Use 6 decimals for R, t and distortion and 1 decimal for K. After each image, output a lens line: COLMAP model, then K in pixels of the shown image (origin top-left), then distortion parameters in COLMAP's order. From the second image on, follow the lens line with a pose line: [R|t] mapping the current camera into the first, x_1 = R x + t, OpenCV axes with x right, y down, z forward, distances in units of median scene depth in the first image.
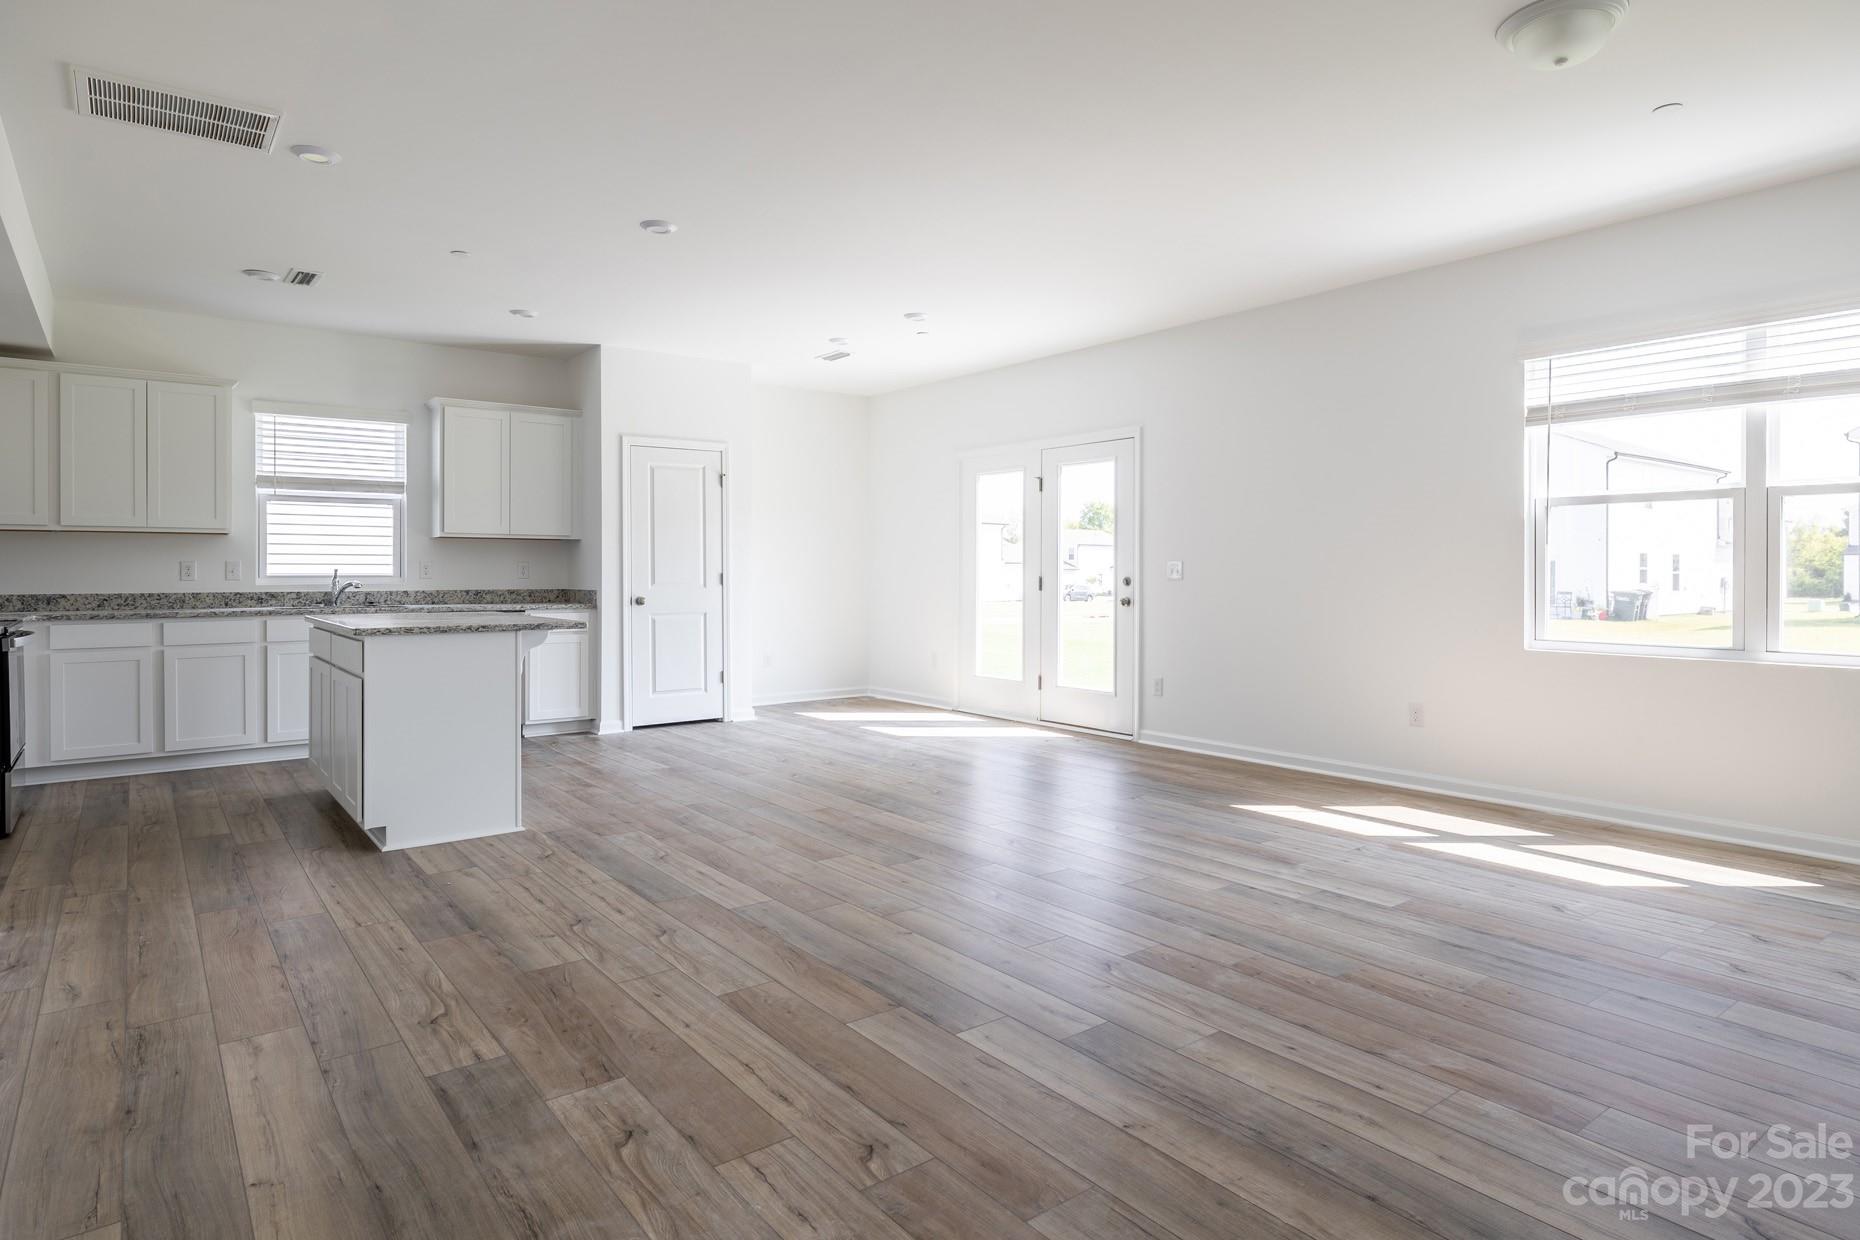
lens RADIAL K [[1044.5, 0, 926.6], [0, 1044.5, 574.1], [0, 0, 1]] dist [0.002060, 0.001268]
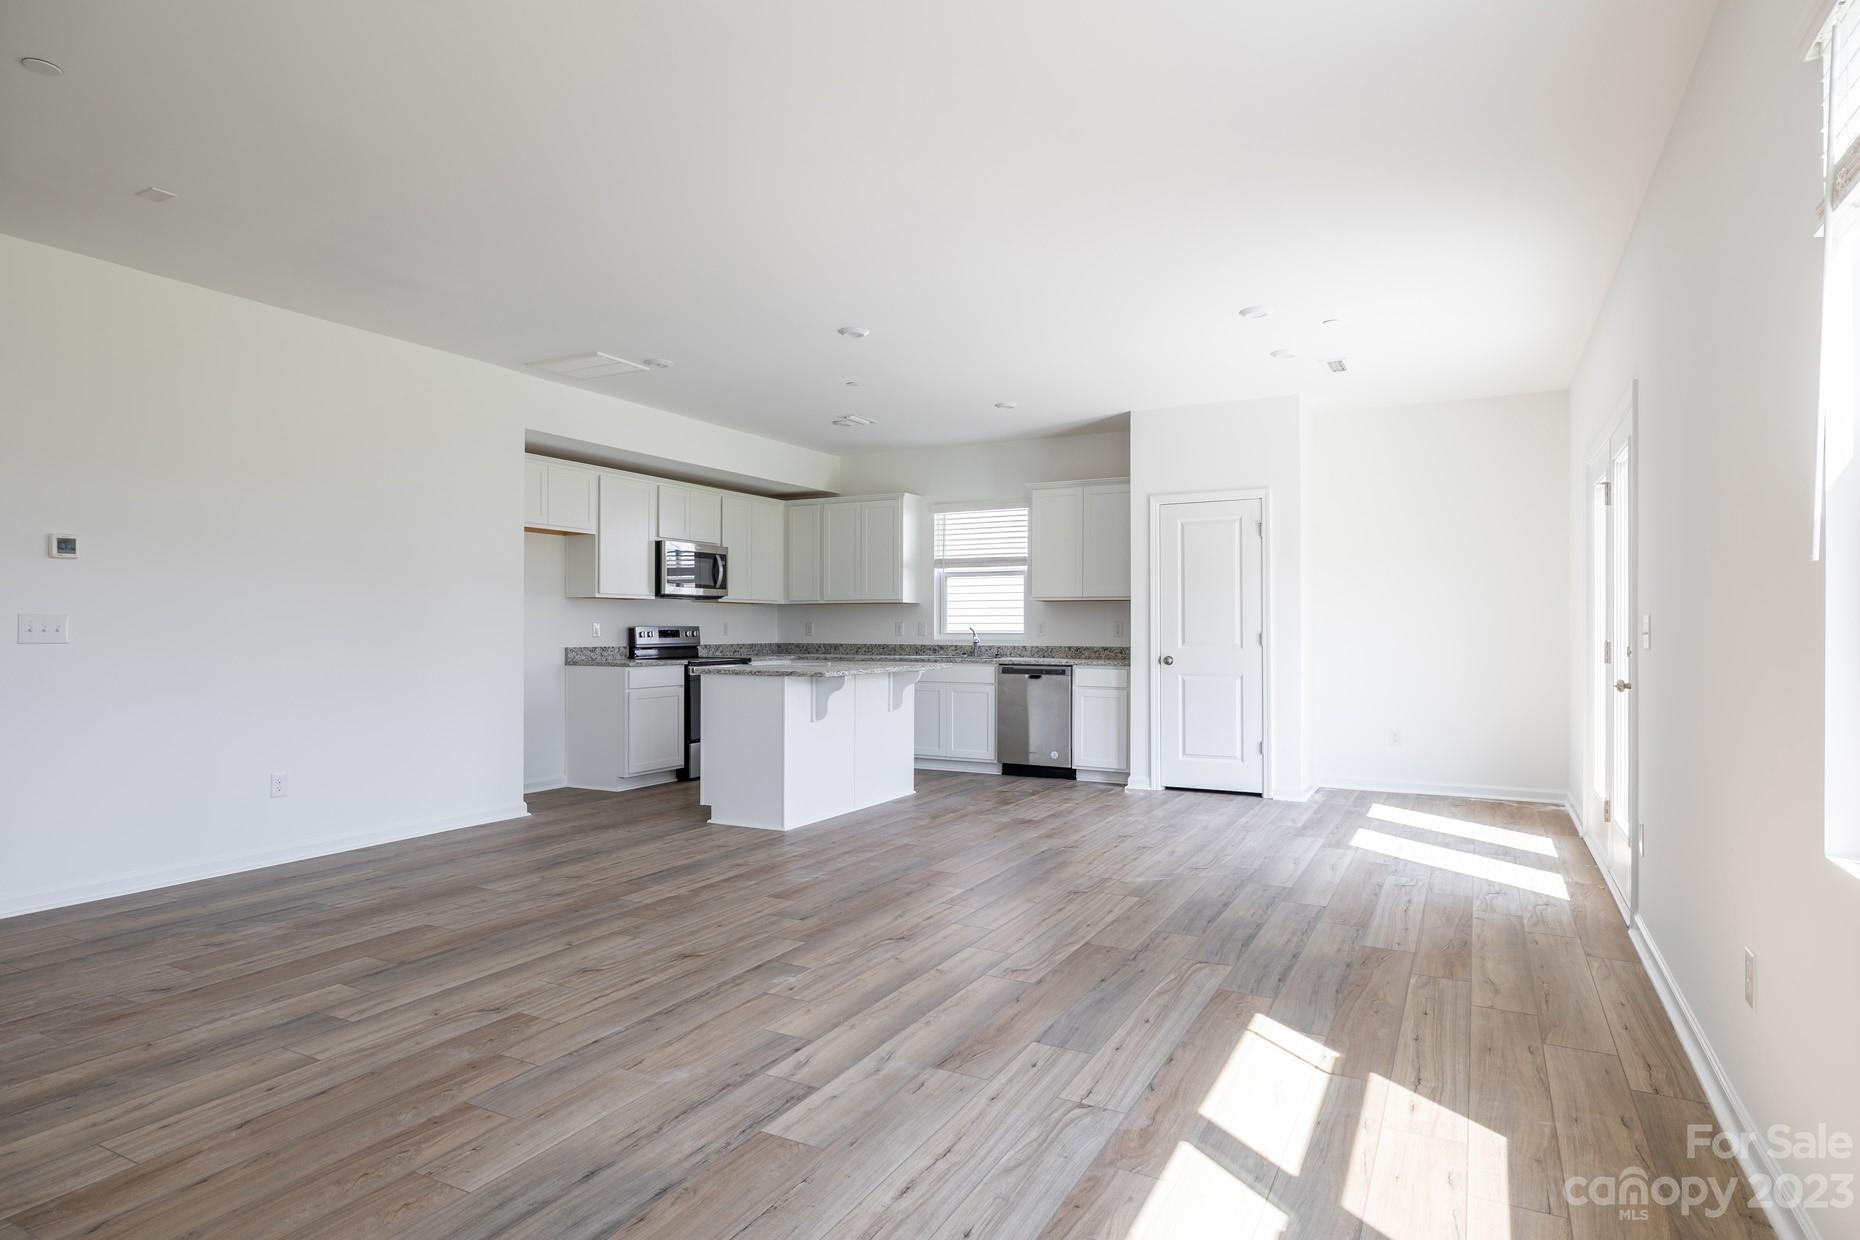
lens RADIAL K [[1027.4, 0, 930.0], [0, 1027.4, 620.0], [0, 0, 1]] dist [-0.001362, -0.000127]
pose [[0.417932, -0.005555, -0.908461, 0.573907], [-0.004922, 0.999953, -0.008379, -0.003625], [0.908465, 0.007973, 0.417885, 0.429437]]
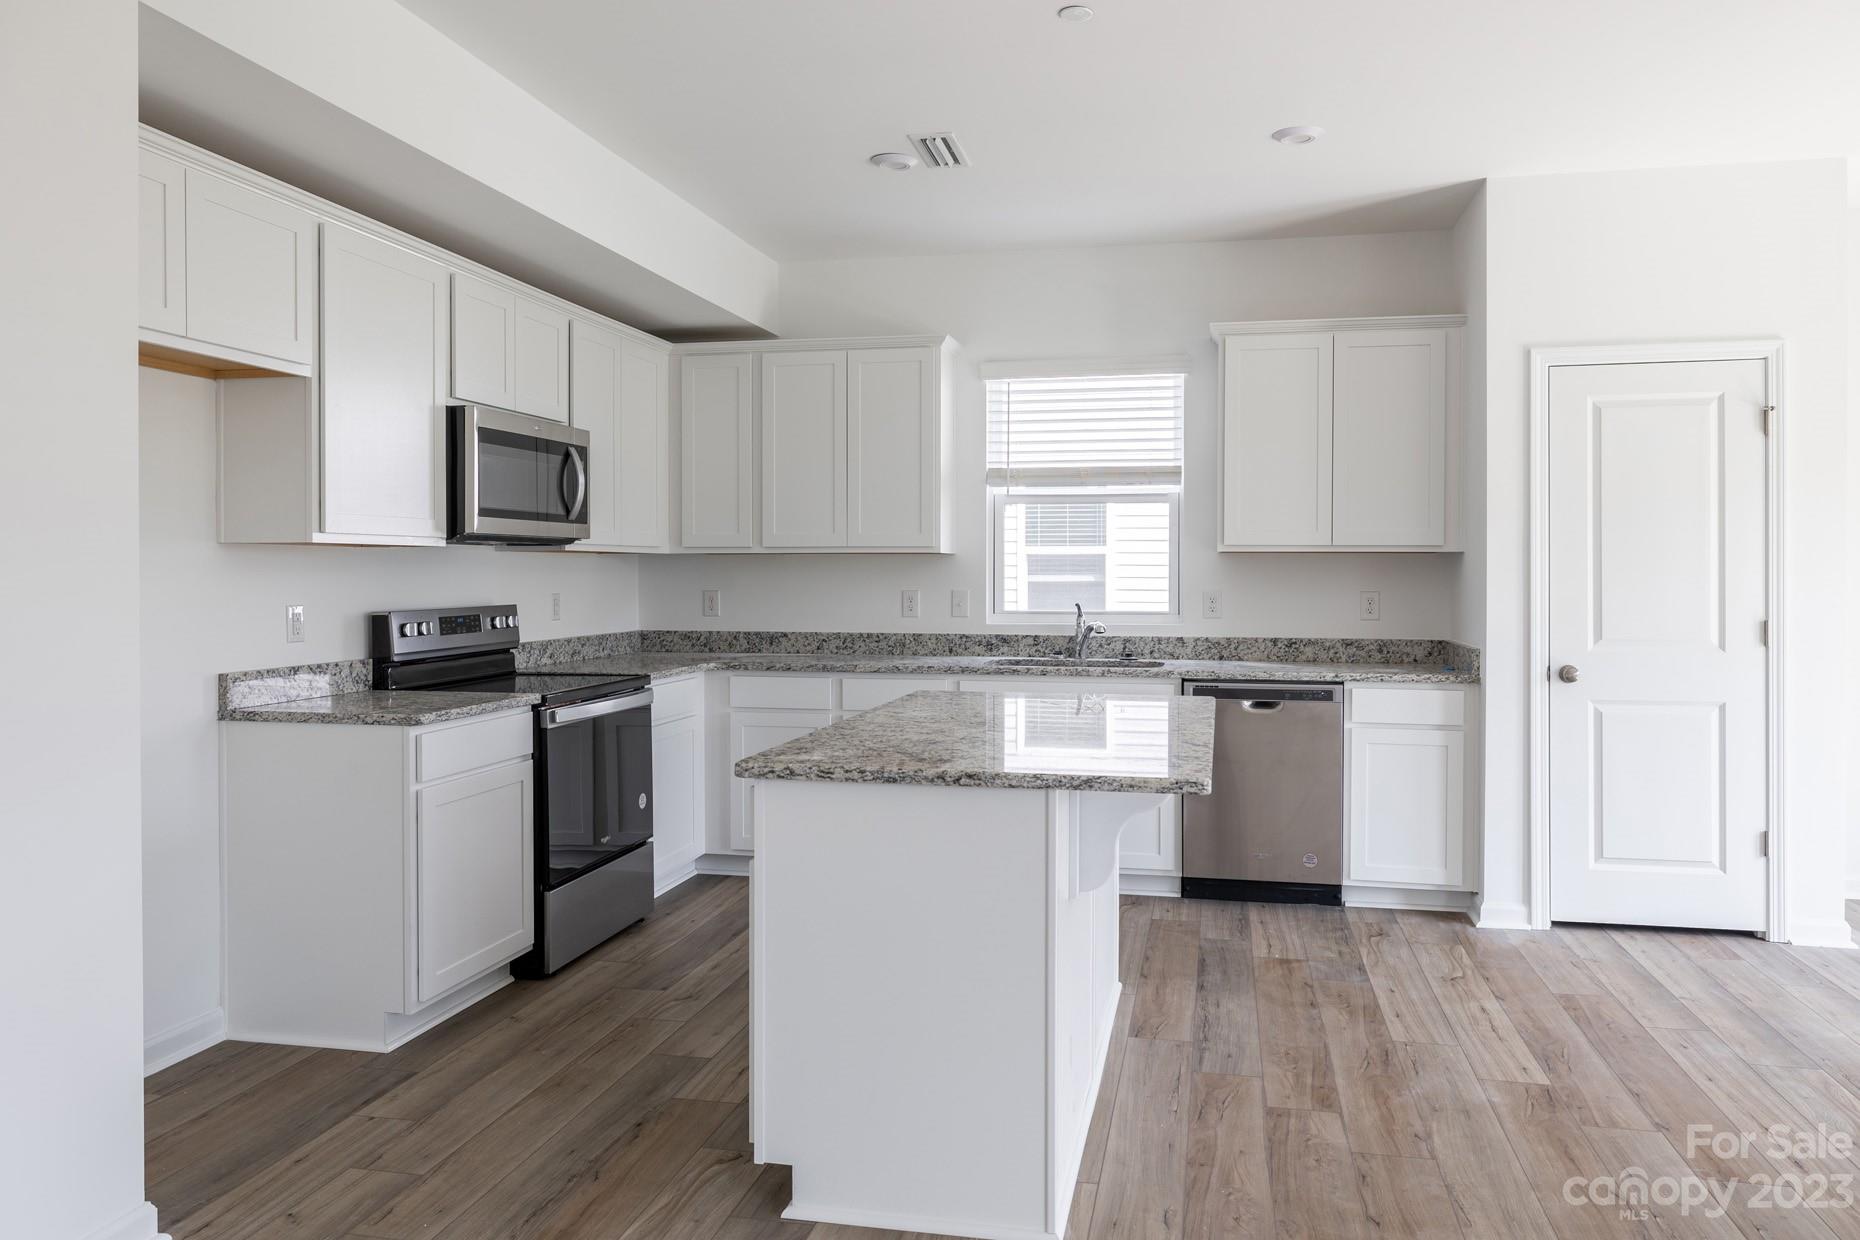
lens RADIAL K [[1263.3, 0, 965.9], [0, 1263.3, 575.7], [0, 0, 1]] dist [0.001678, -0.000881]
pose [[0.662087, 0.004797, -0.749411, -0.011779], [-0.003988, 0.999988, 0.002878, -0.024457], [0.749416, 0.001083, 0.662099, 0.422001]]
